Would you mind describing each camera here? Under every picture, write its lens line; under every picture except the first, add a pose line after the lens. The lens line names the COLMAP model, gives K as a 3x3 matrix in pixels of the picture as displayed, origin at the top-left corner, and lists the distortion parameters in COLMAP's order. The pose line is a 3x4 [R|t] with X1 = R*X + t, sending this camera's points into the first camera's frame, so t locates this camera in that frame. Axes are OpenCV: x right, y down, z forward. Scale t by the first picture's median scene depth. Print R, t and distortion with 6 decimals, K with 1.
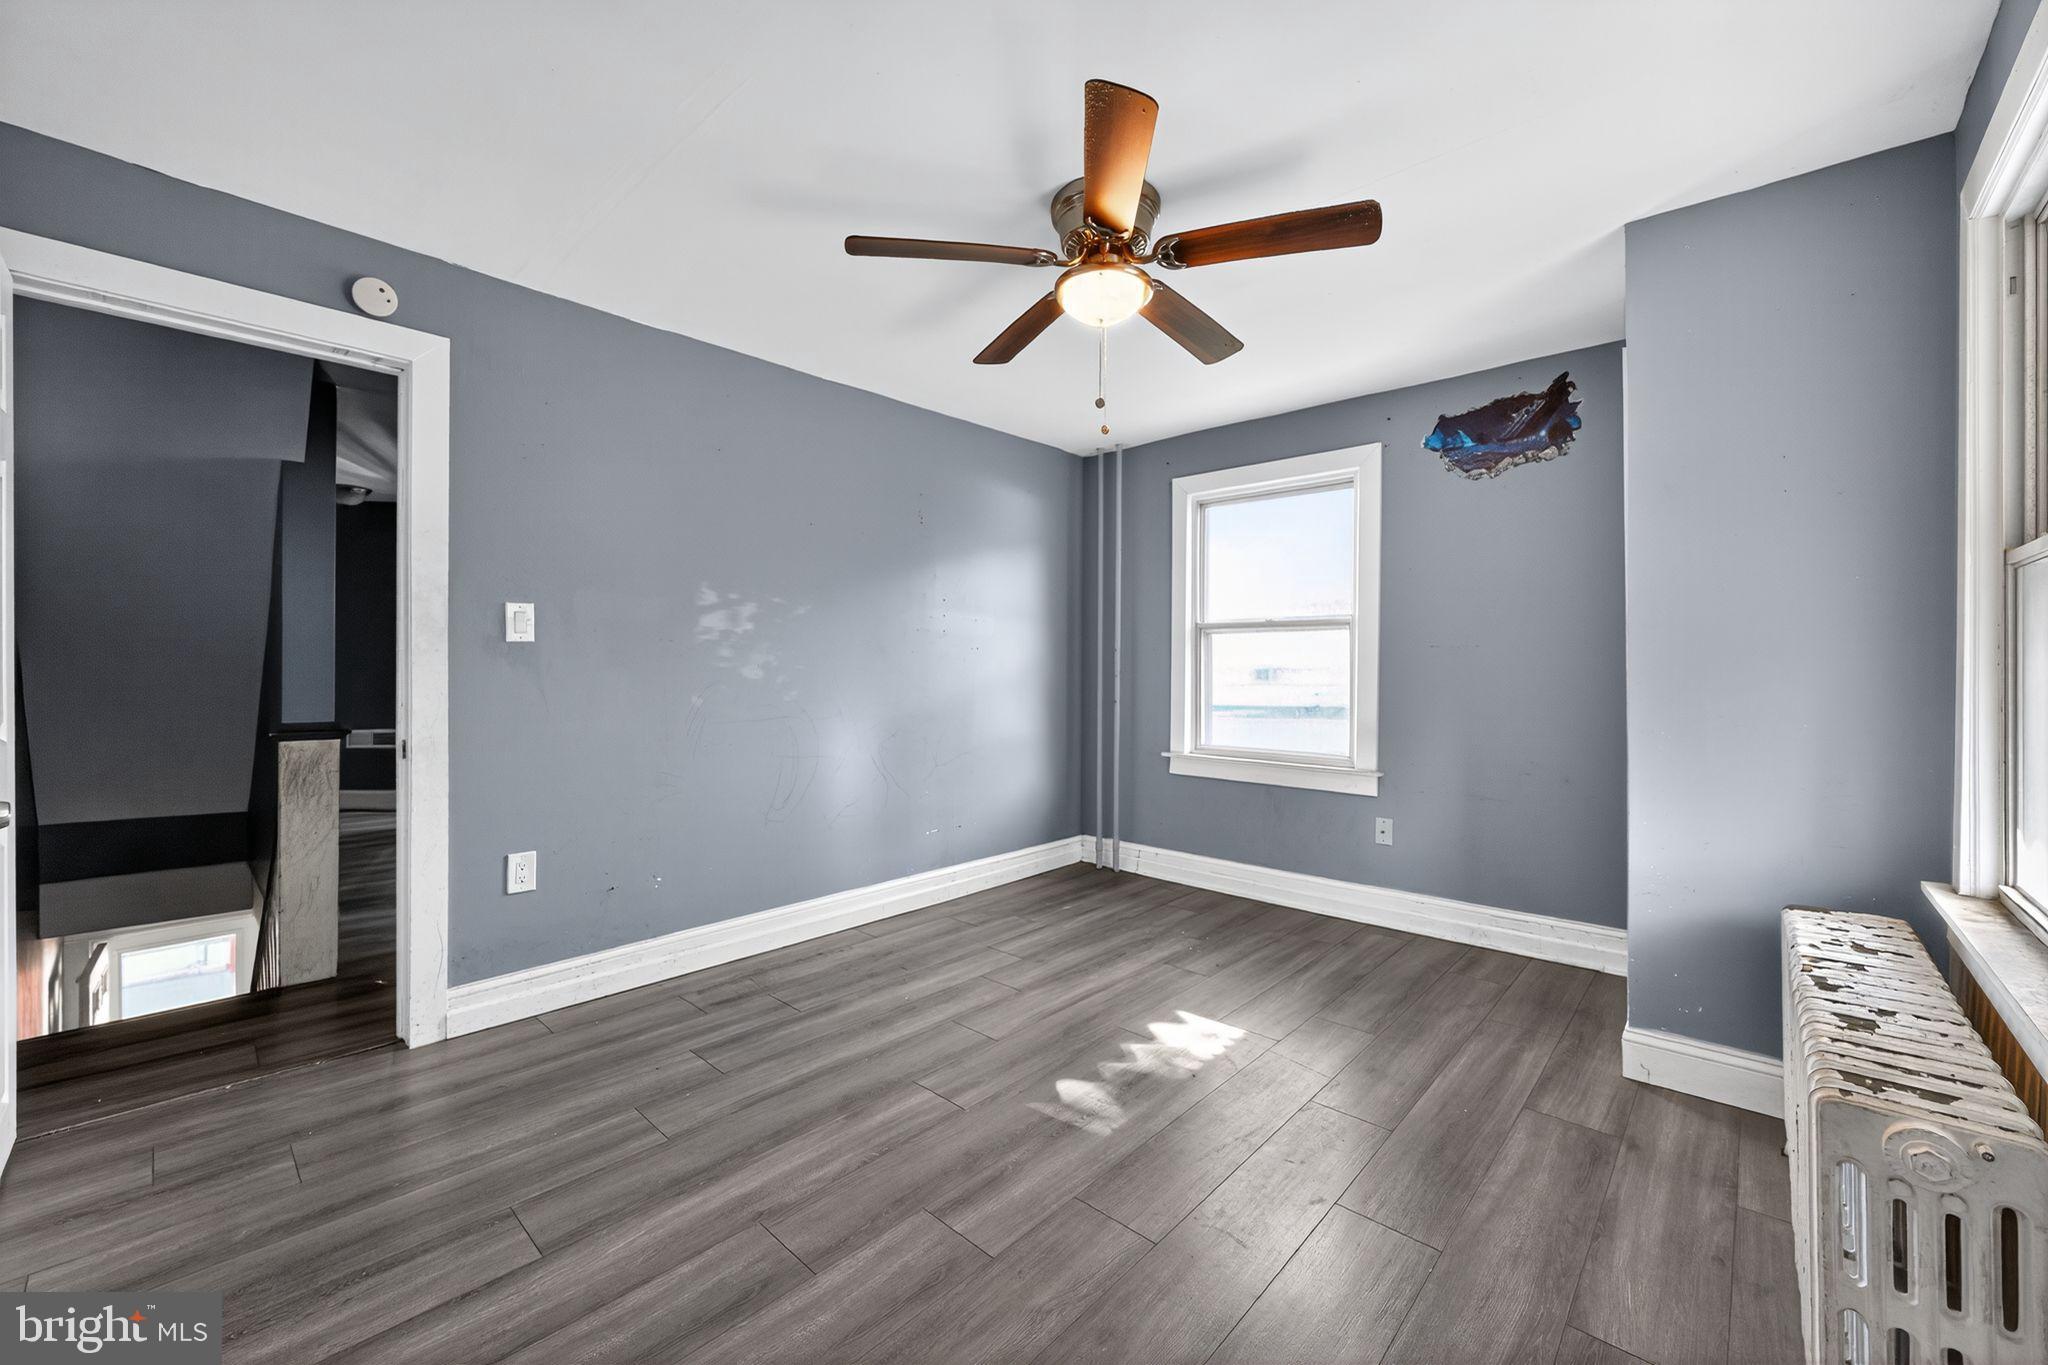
lens RADIAL K [[806.9, 0, 1024.7], [0, 806.9, 668.8], [0, 0, 1]] dist [0.000028, 0.000004]
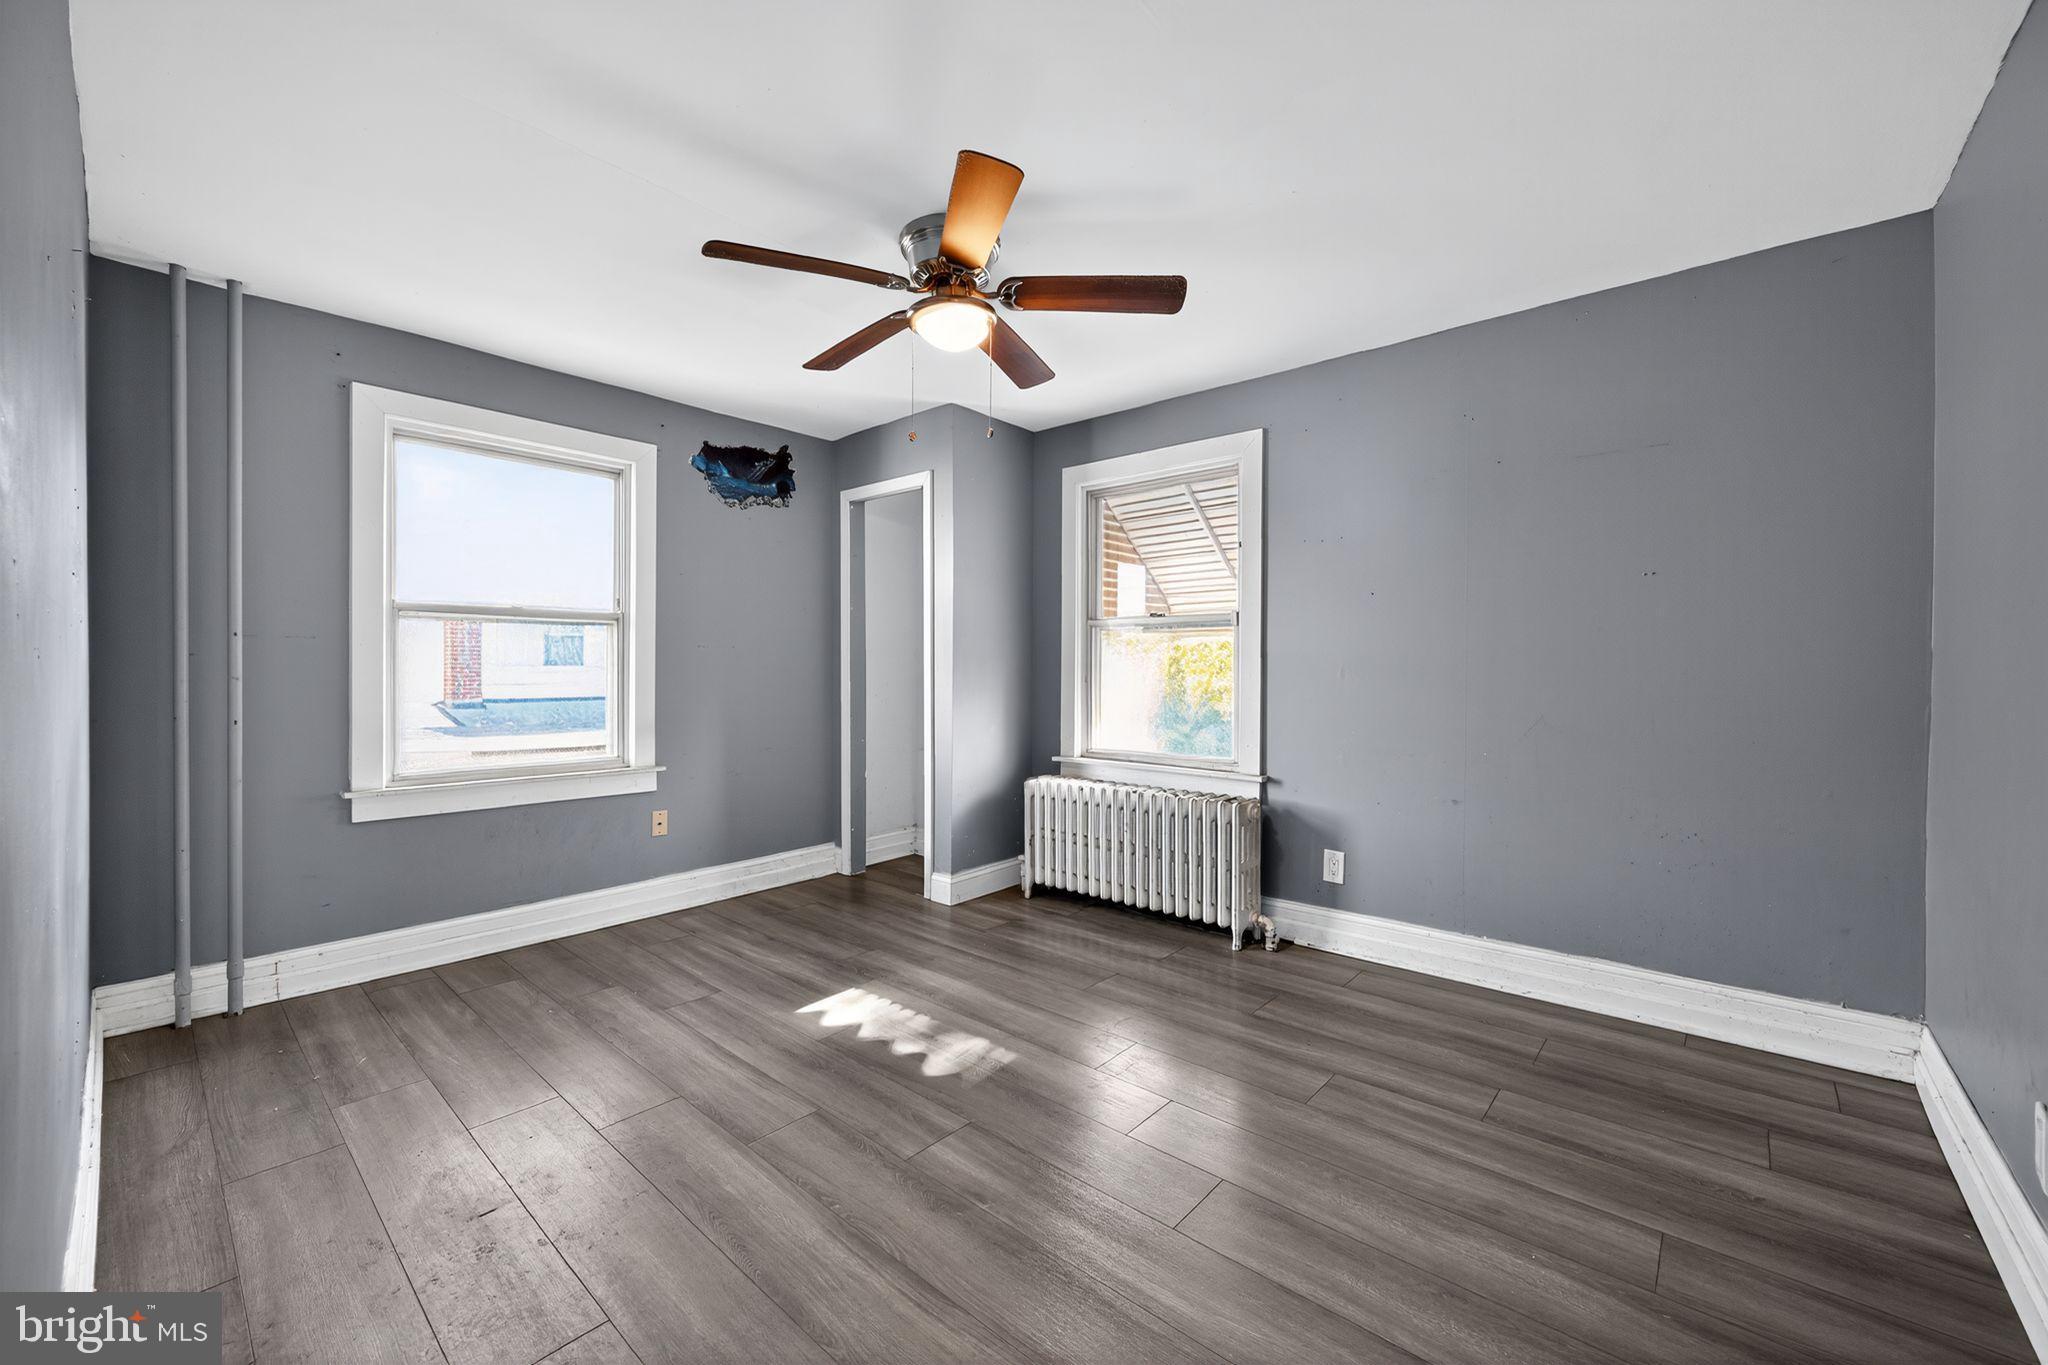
lens RADIAL K [[806.9, 0, 1024.7], [0, 806.9, 668.8], [0, 0, 1]] dist [0.000028, 0.000004]
pose [[-0.016401, -0.001949, 0.999864, -0.626301], [0.001867, 0.999996, 0.001980, 0.002816], [-0.999864, 0.001899, -0.016398, 0.575058]]
